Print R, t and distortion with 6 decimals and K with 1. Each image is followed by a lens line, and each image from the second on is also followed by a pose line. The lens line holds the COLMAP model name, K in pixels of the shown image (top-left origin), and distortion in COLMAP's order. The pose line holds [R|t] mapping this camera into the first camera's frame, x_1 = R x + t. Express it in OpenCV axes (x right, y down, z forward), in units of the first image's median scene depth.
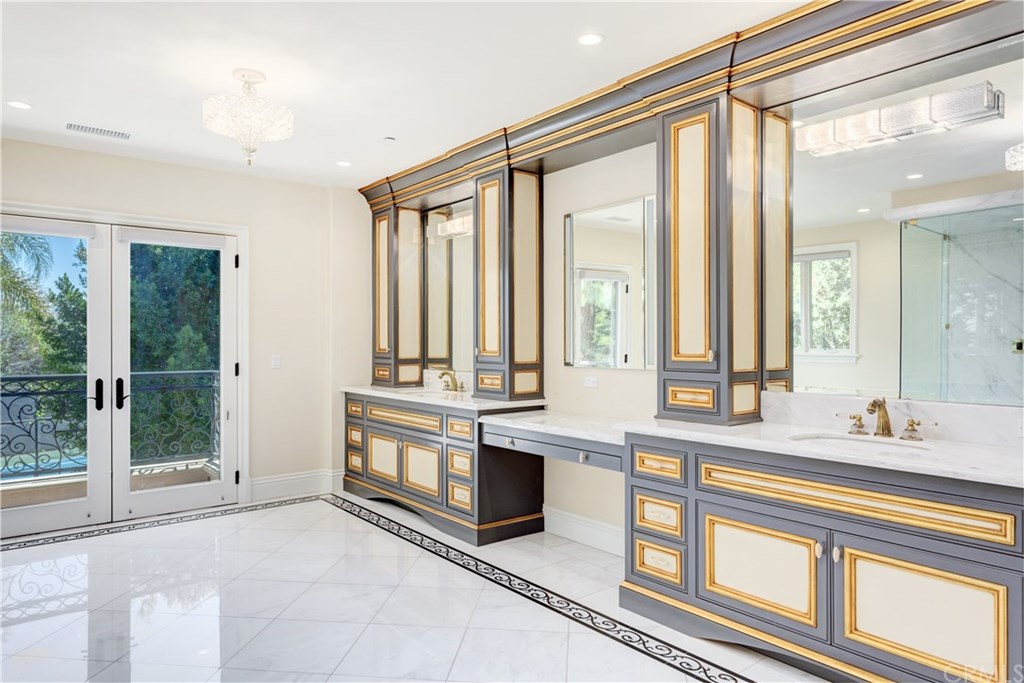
lens RADIAL K [[679.9, 0, 513.0], [0, 679.9, 341.3], [0, 0, 1]] dist [0.005081, 0.001362]
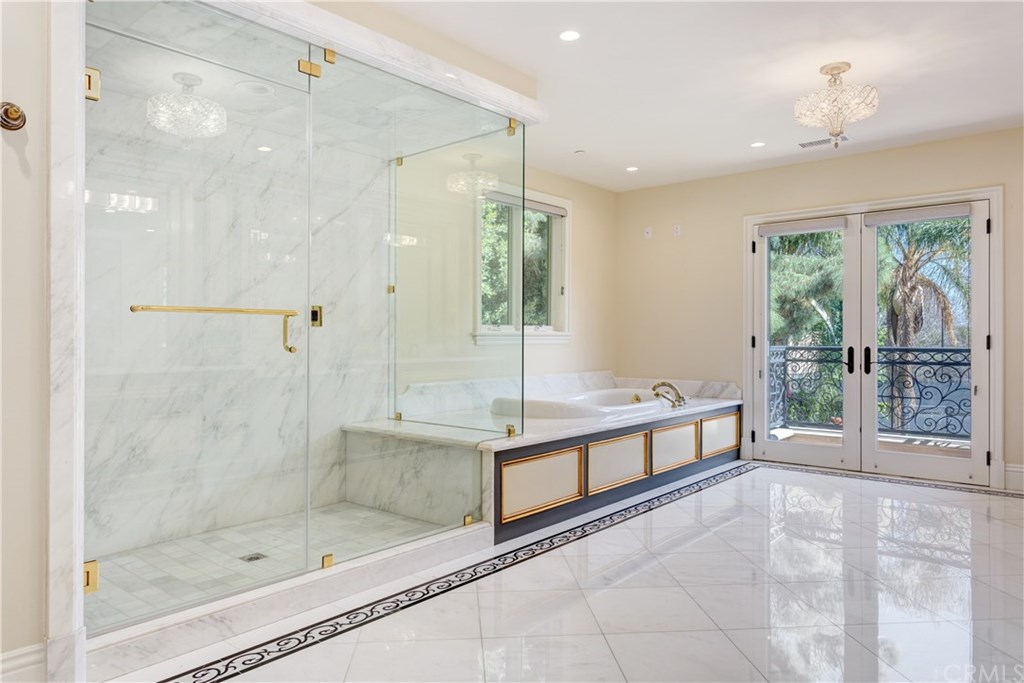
lens RADIAL K [[697.8, 0, 513.2], [0, 697.8, 336.4], [0, 0, 1]] dist [0.000829, 0.000429]
pose [[0.217623, 0.005503, -0.976017, 0.437662], [-0.013074, 0.999911, 0.002722, 0.040523], [0.975945, 0.012168, 0.217675, 0.159456]]
